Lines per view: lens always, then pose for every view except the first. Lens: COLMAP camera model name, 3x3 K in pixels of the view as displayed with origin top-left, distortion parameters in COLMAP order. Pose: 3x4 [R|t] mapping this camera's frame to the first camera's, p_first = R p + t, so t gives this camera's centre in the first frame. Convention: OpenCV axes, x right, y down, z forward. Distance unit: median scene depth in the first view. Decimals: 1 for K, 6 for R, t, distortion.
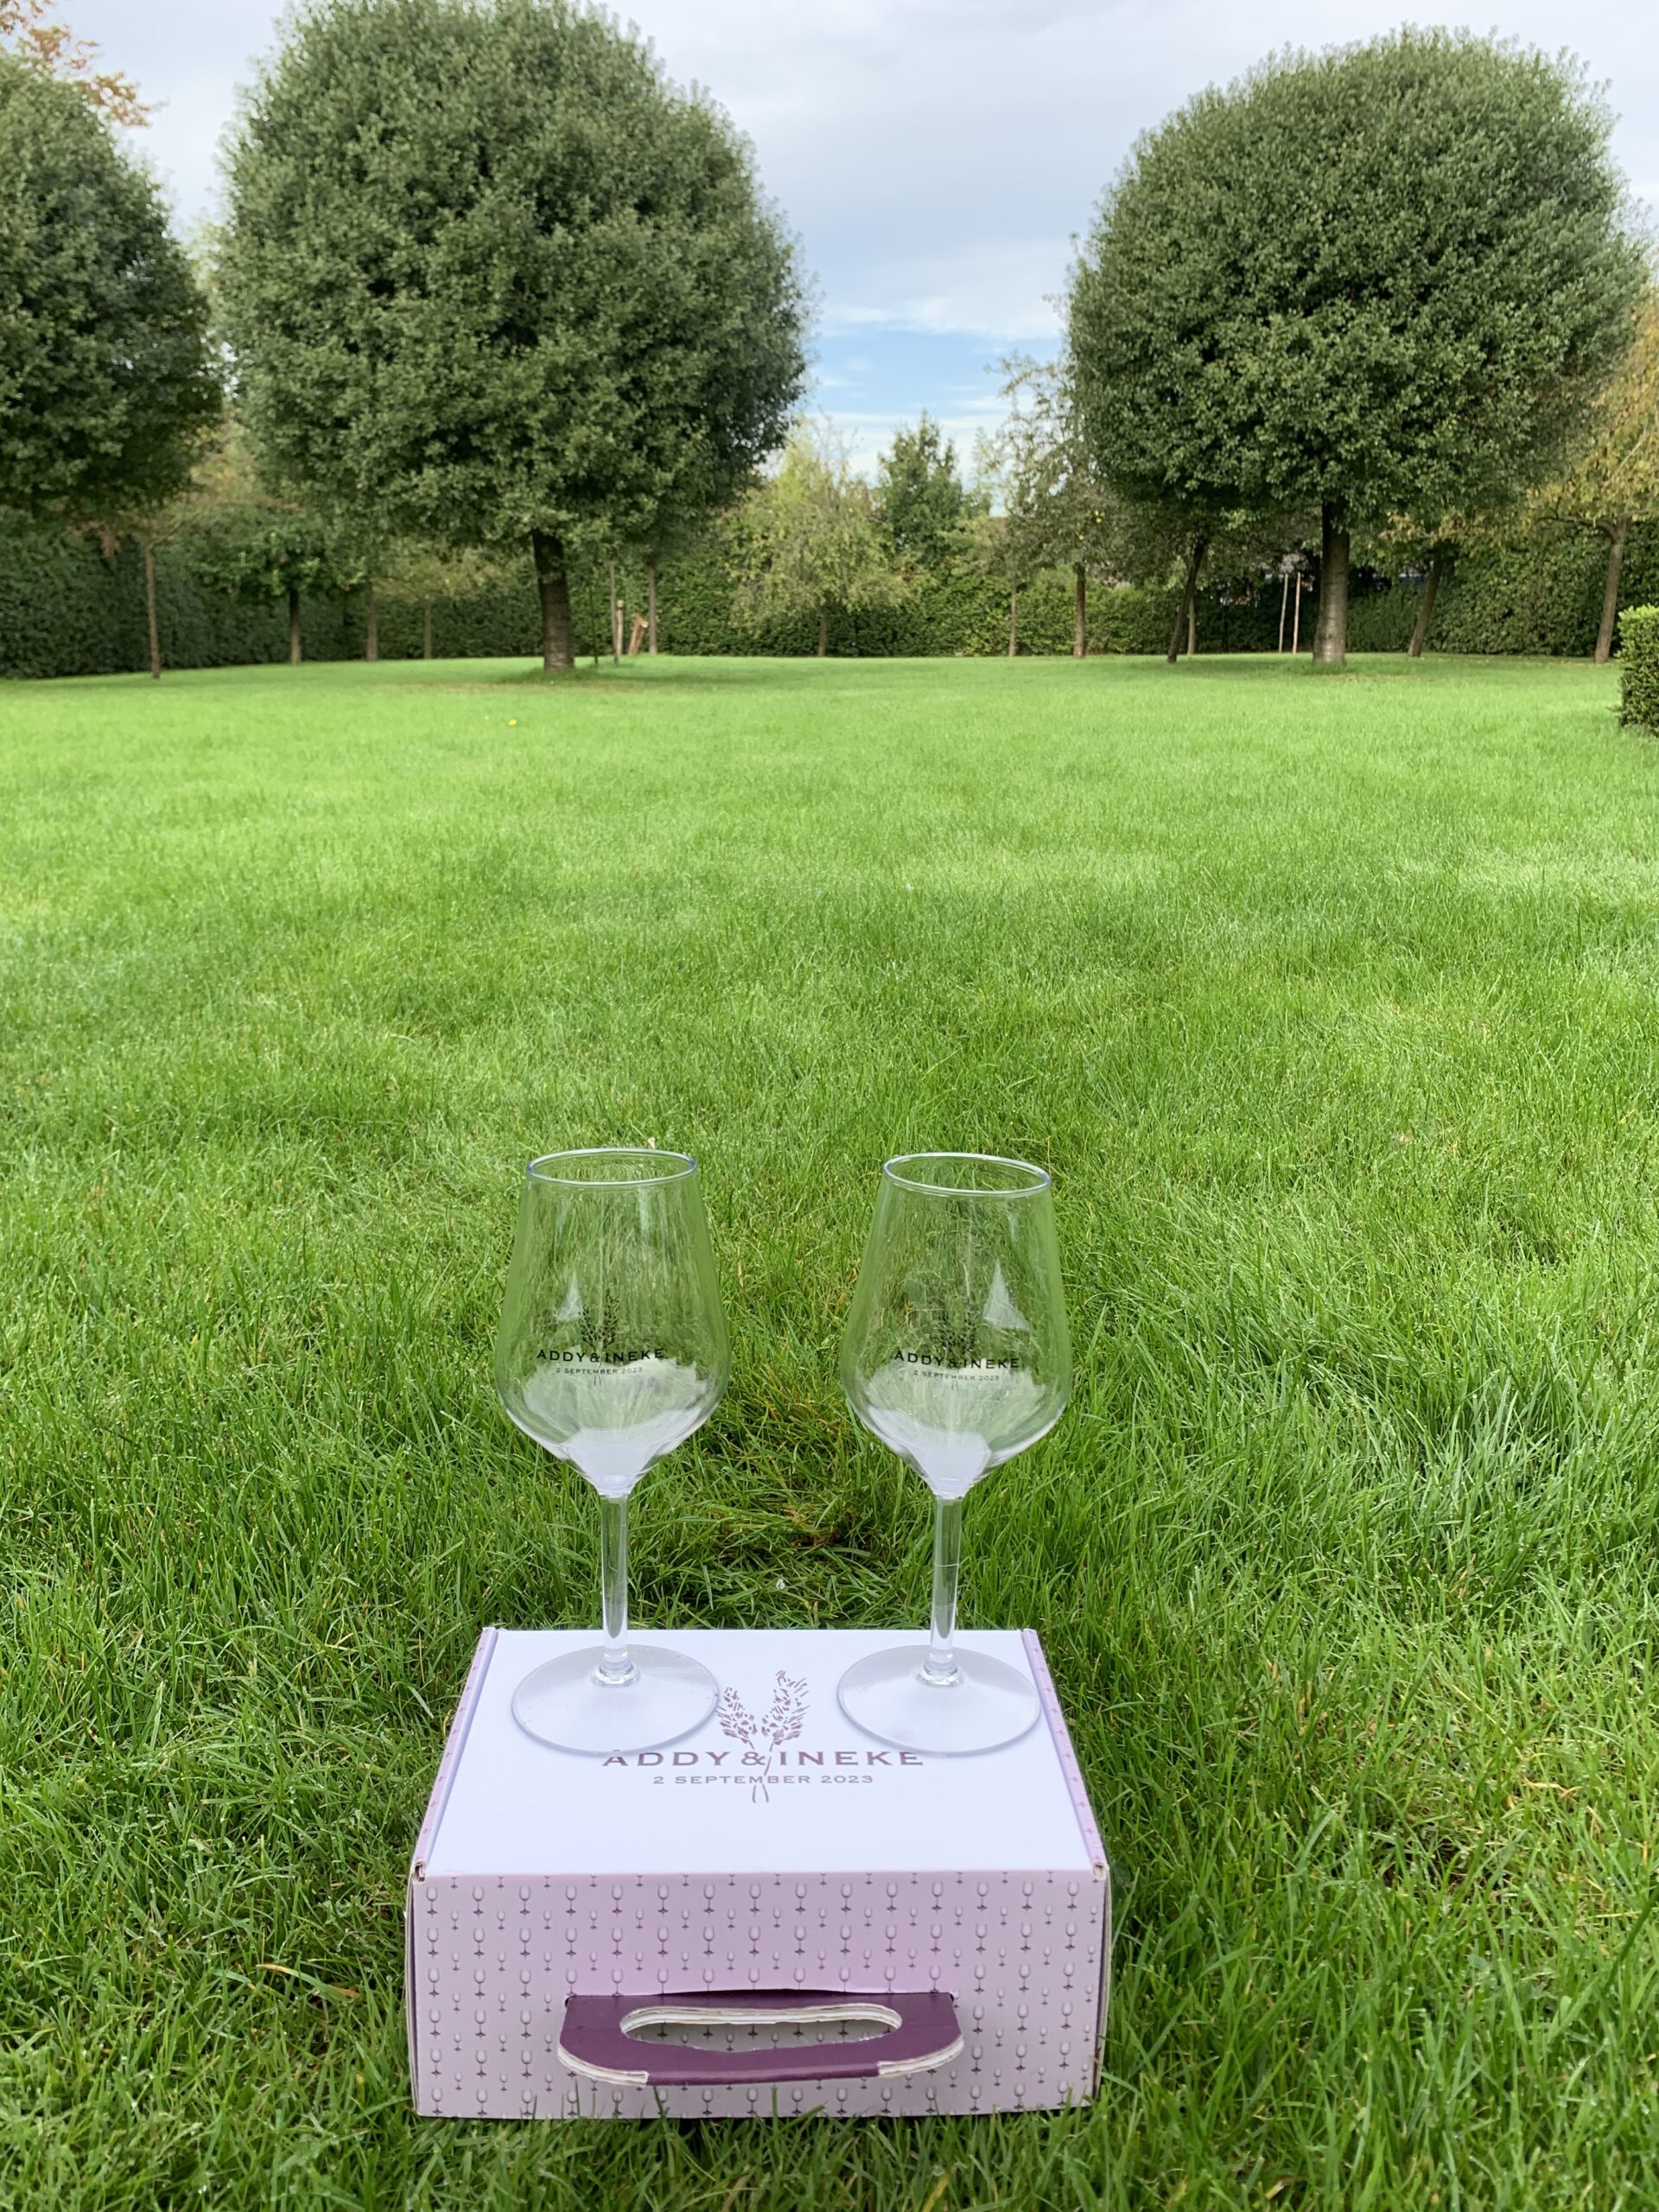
lens RADIAL K [[1561.8, 0, 829.5], [0, 1561.8, 1106.0], [0, 0, 1]] dist [0.079781, -0.116447]
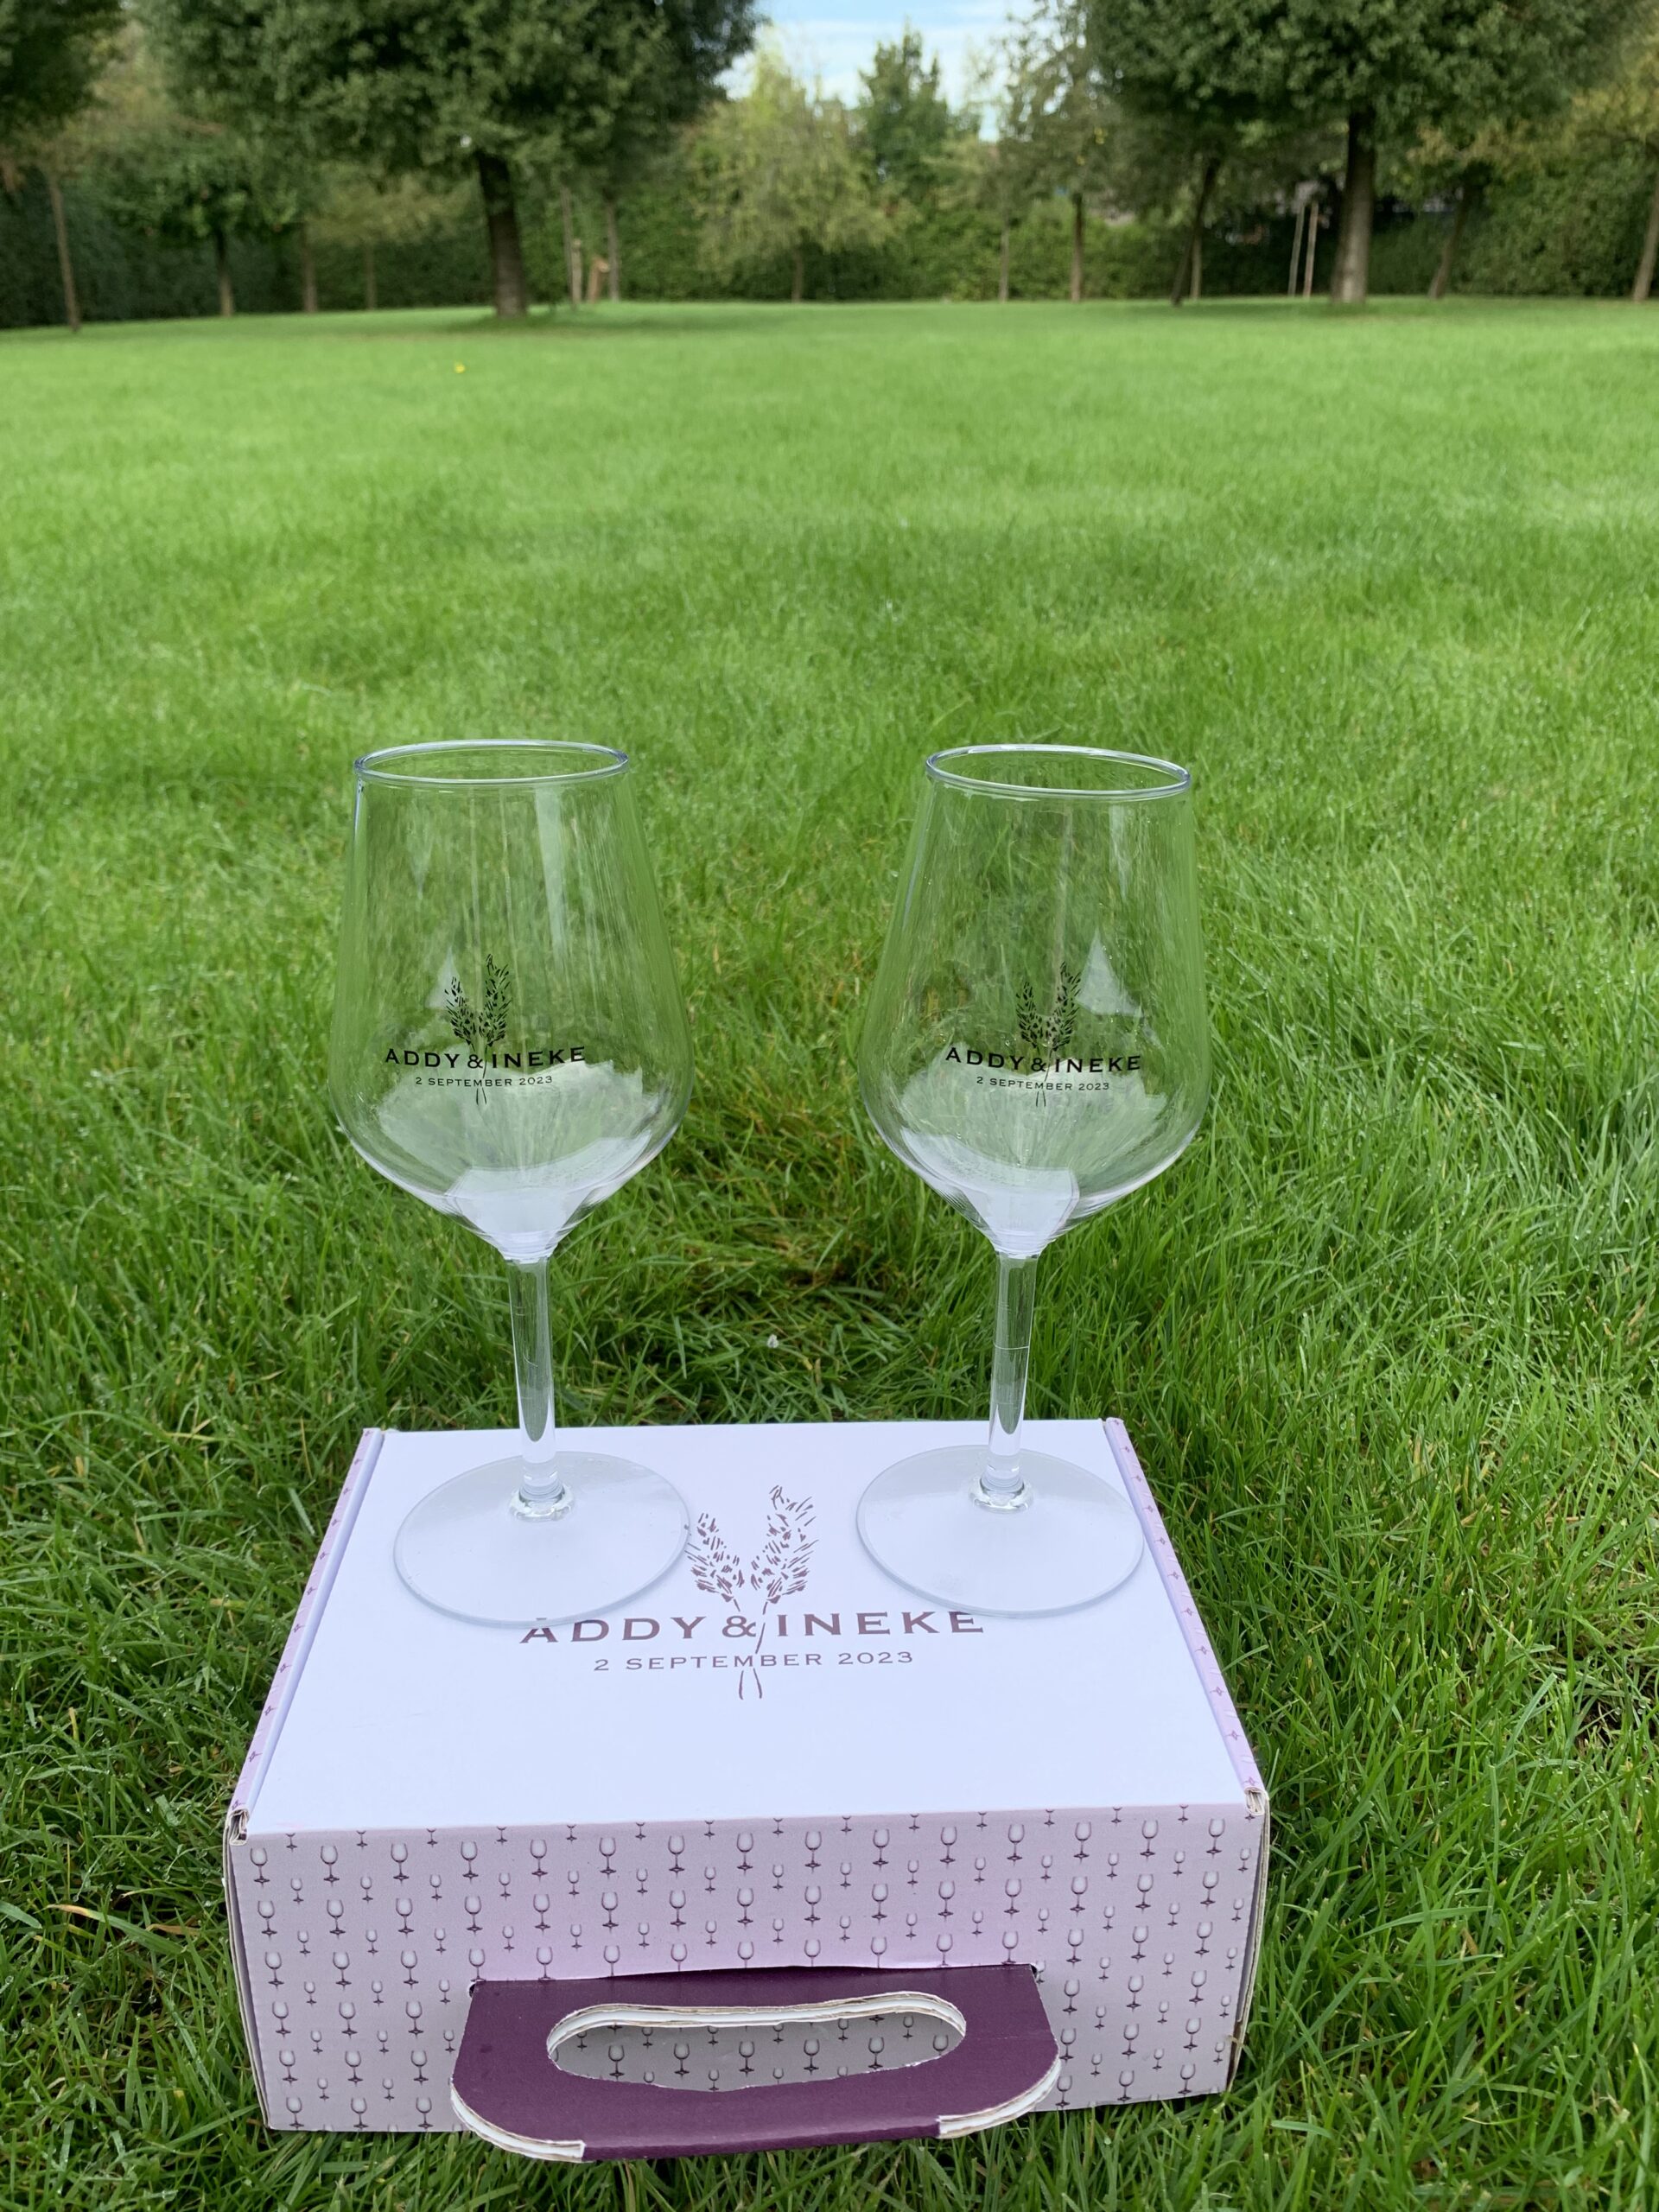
lens RADIAL K [[1561.8, 0, 829.5], [0, 1561.8, 1106.0], [0, 0, 1]] dist [0.079781, -0.116447]
pose [[0.999892, -0.011526, 0.009100, -0.006577], [0.009580, 0.981594, 0.190738, 0.030462], [-0.011131, -0.190630, 0.981599, 0.194254]]
